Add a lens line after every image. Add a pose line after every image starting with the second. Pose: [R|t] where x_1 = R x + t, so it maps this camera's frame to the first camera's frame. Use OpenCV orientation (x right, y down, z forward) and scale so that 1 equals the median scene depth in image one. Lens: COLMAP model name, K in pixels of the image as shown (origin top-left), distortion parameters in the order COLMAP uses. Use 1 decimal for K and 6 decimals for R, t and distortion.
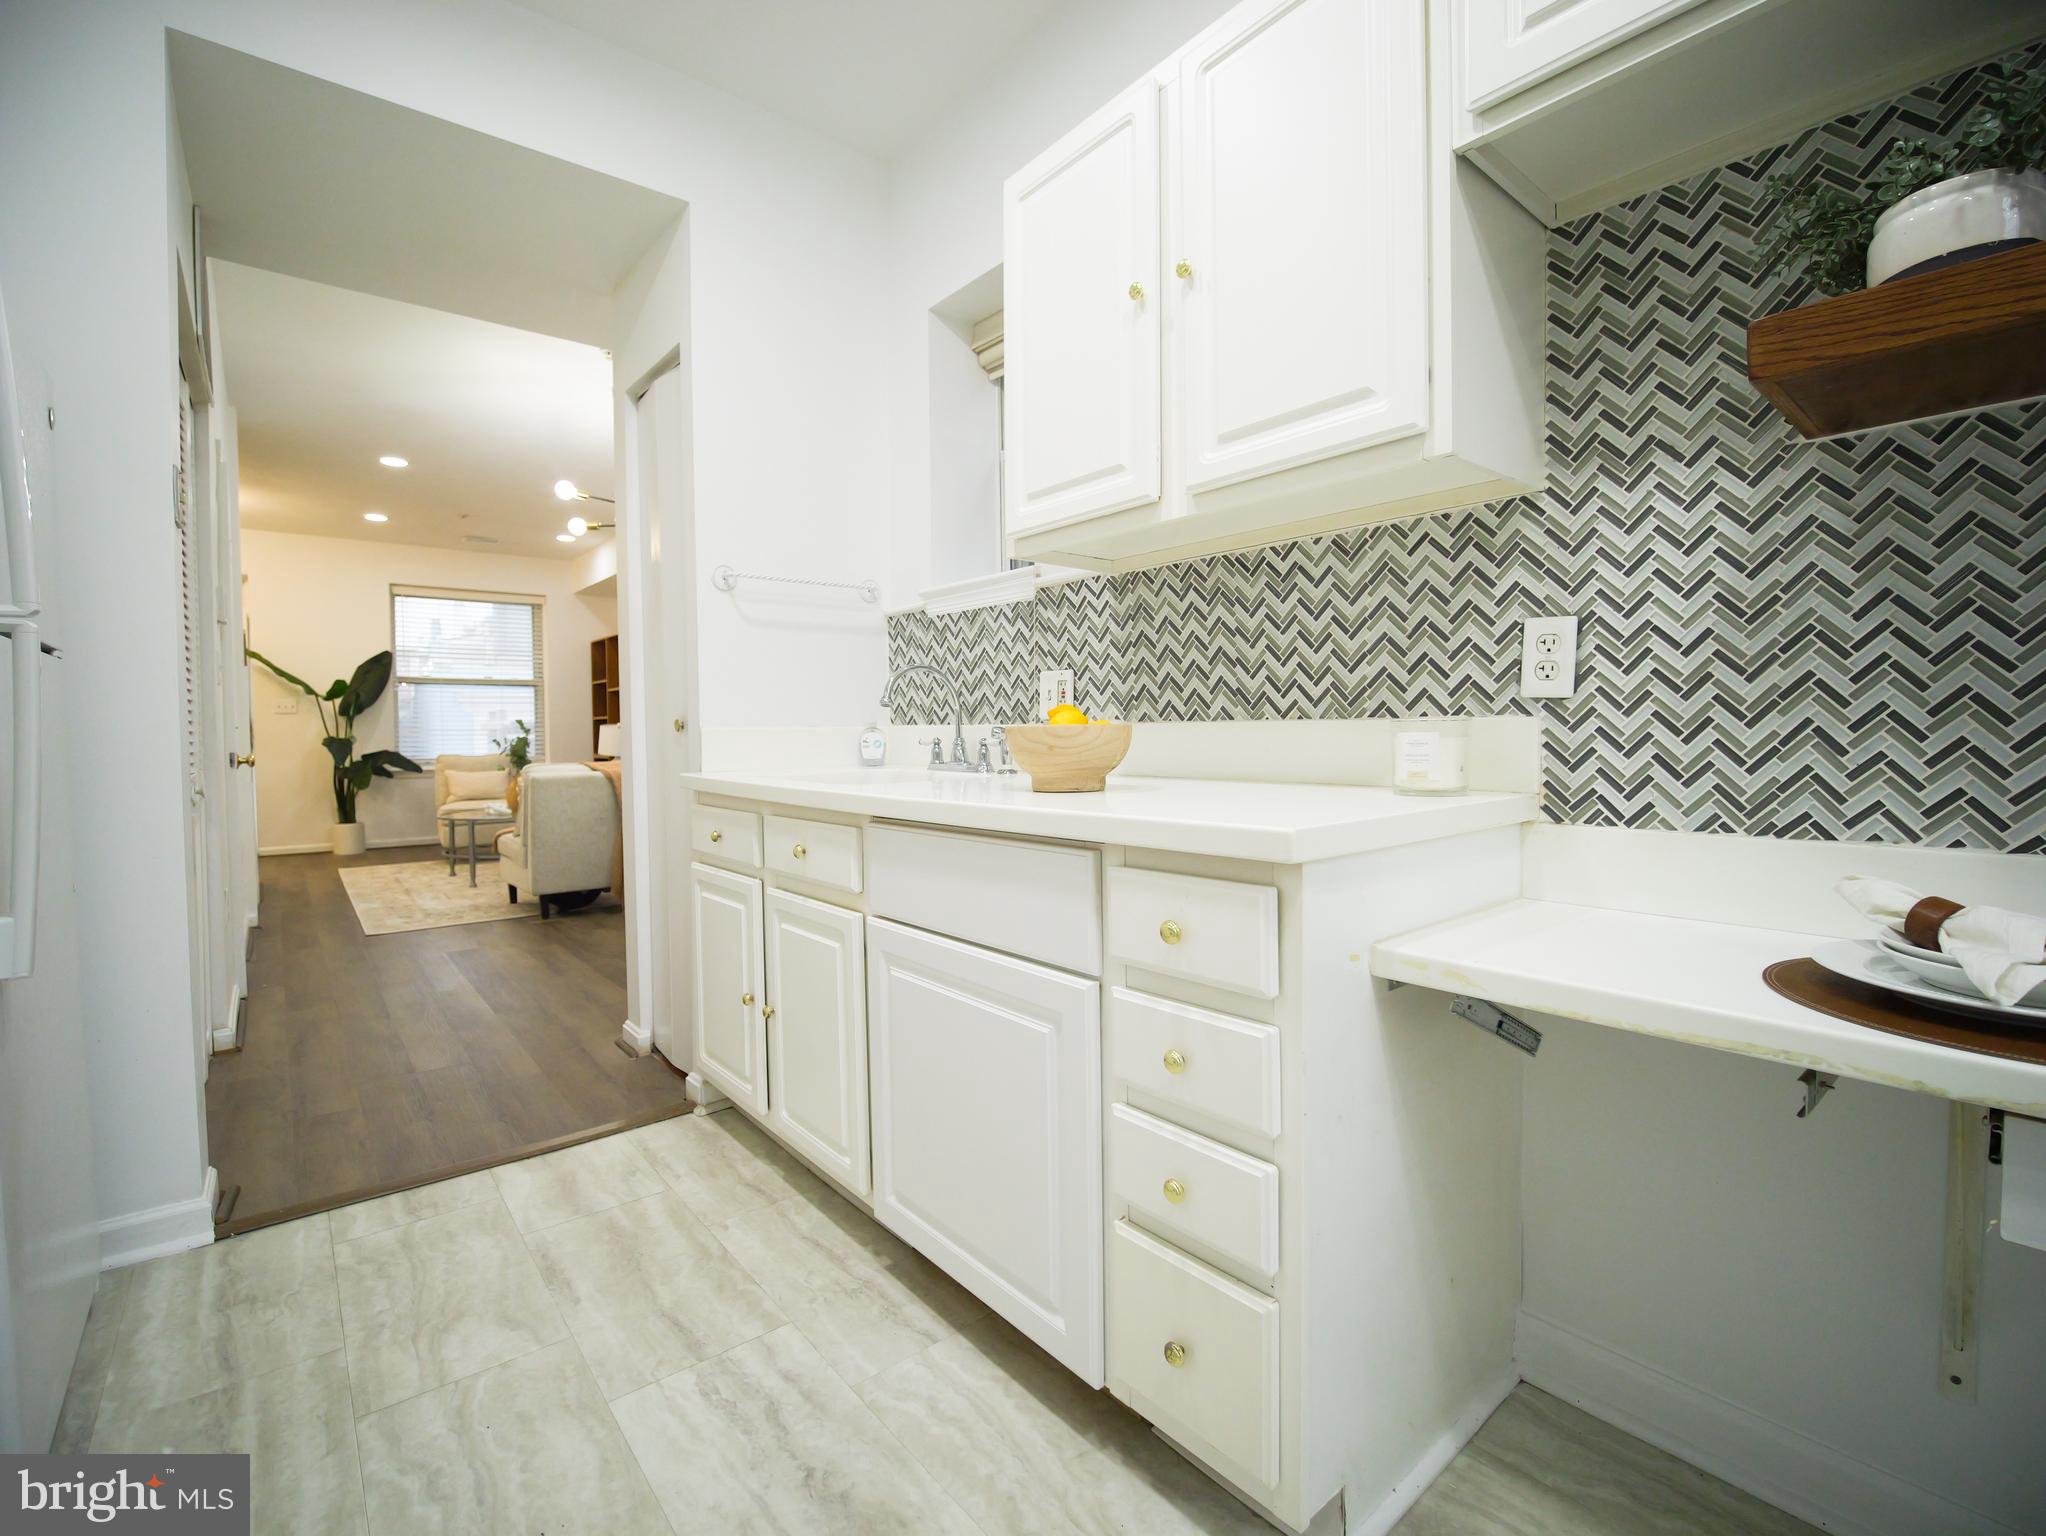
lens RADIAL K [[909.4, 0, 1023.3], [0, 909.4, 763.3], [0, 0, 1]] dist [-0.013710, -0.006011]
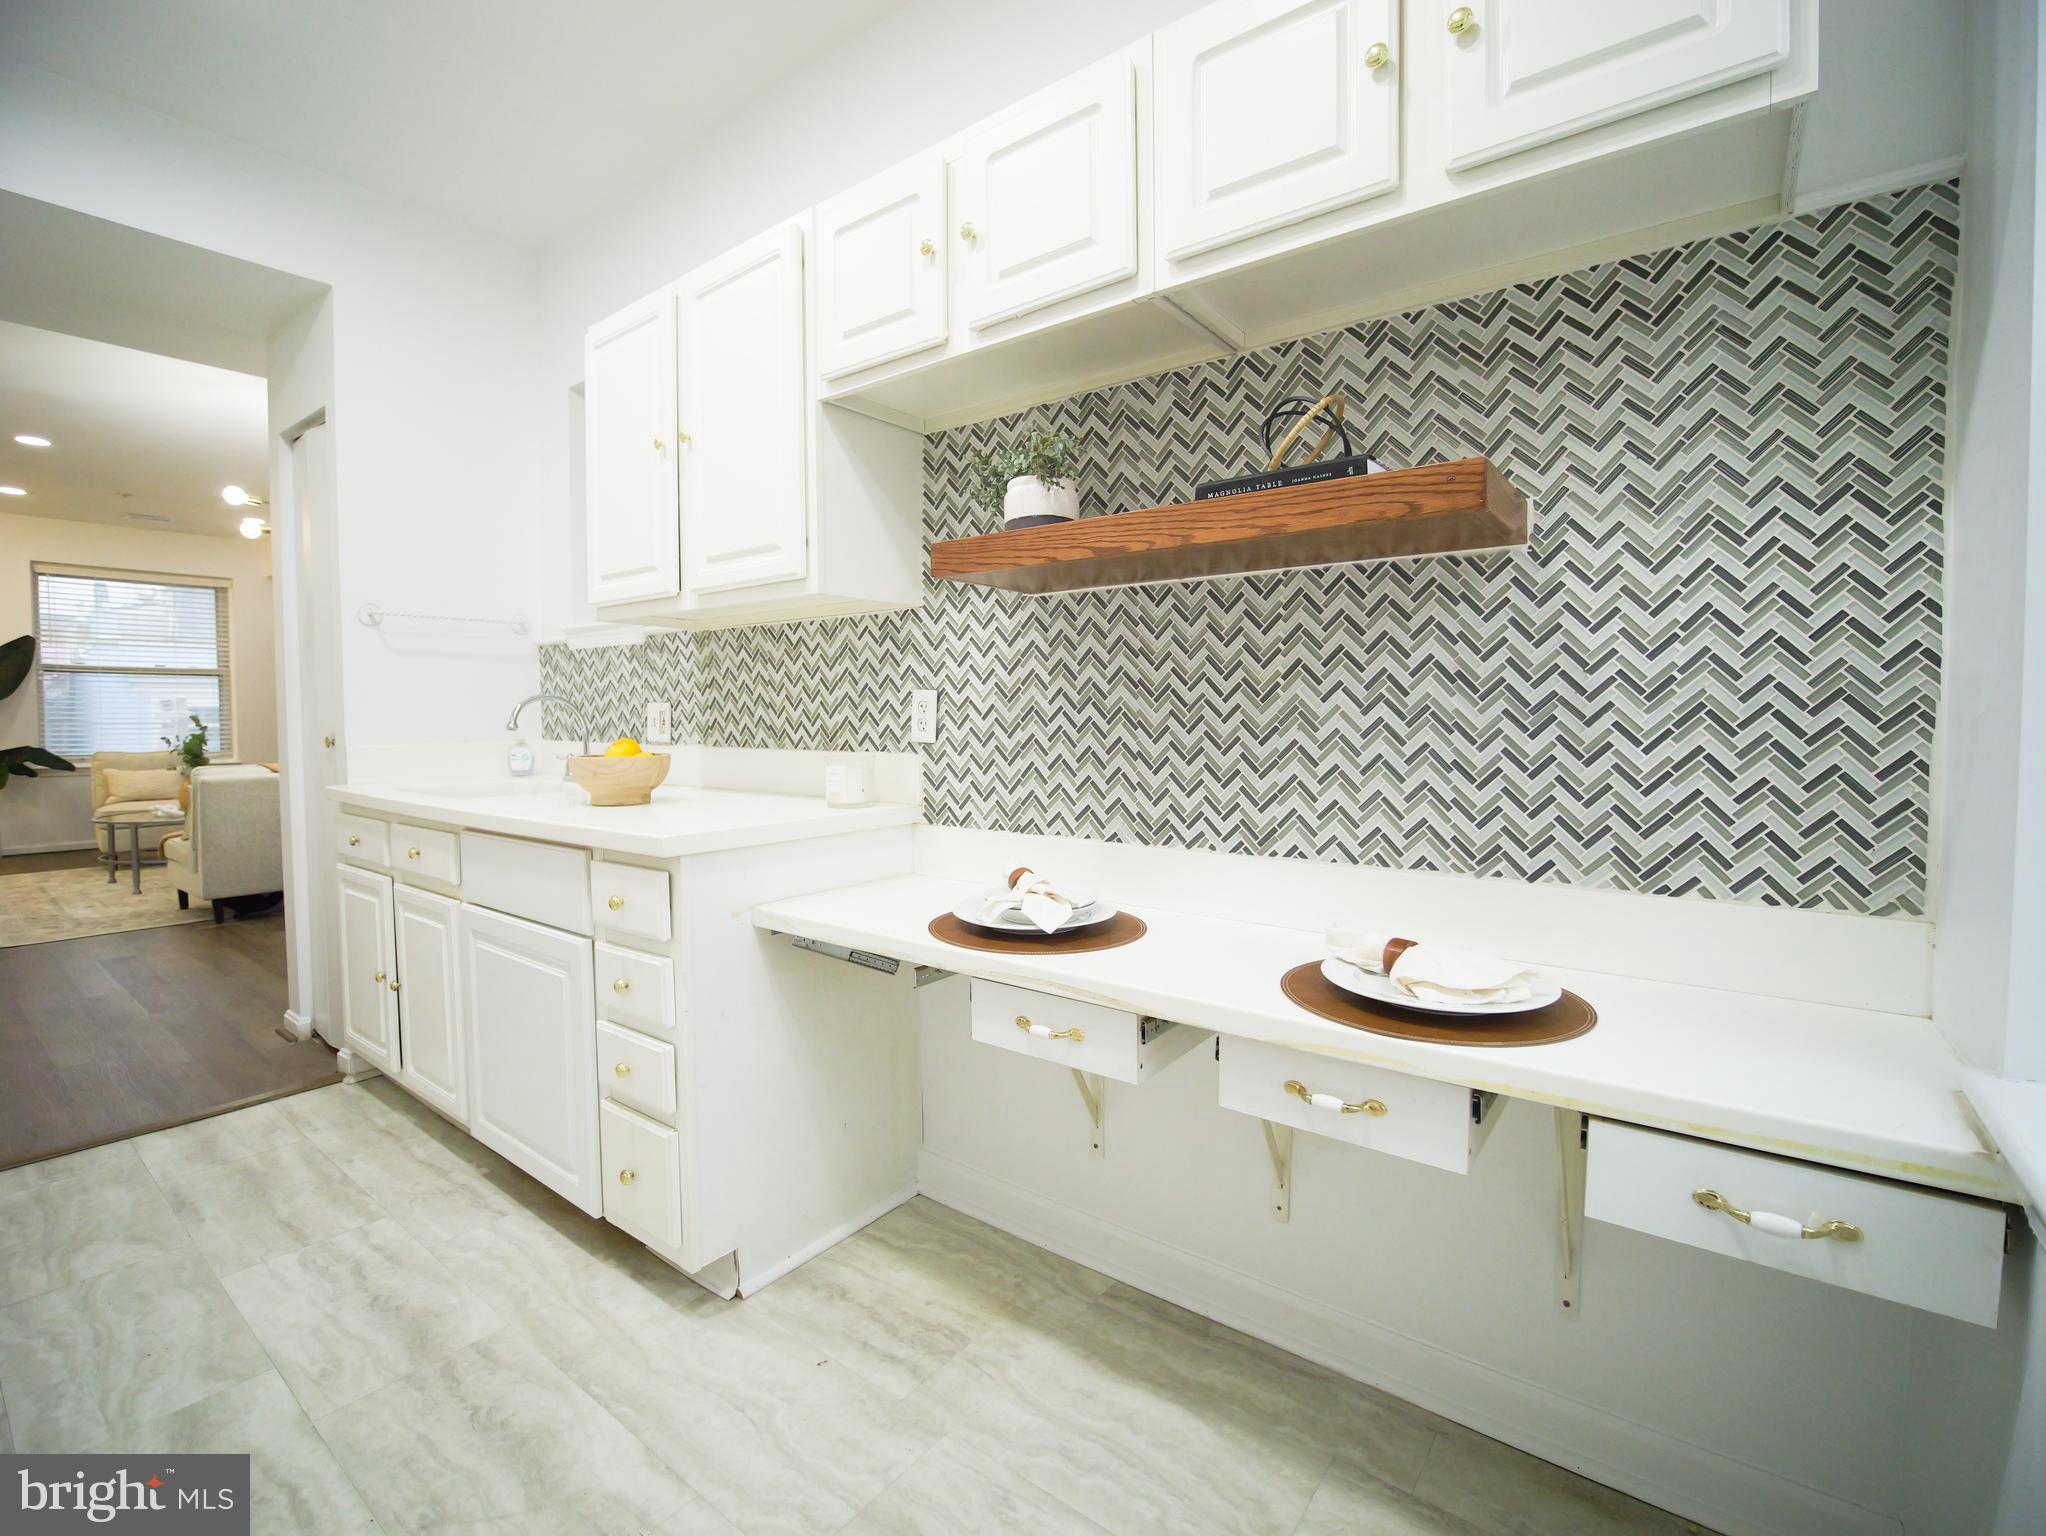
lens RADIAL K [[910.4, 0, 1029.7], [0, 910.4, 758.1], [0, 0, 1]] dist [-0.018132, -0.000395]
pose [[0.974288, -0.002265, 0.225296, 0.315713], [0.000233, 0.999959, 0.009045, -0.046626], [-0.225307, -0.008759, 0.974248, -0.415548]]
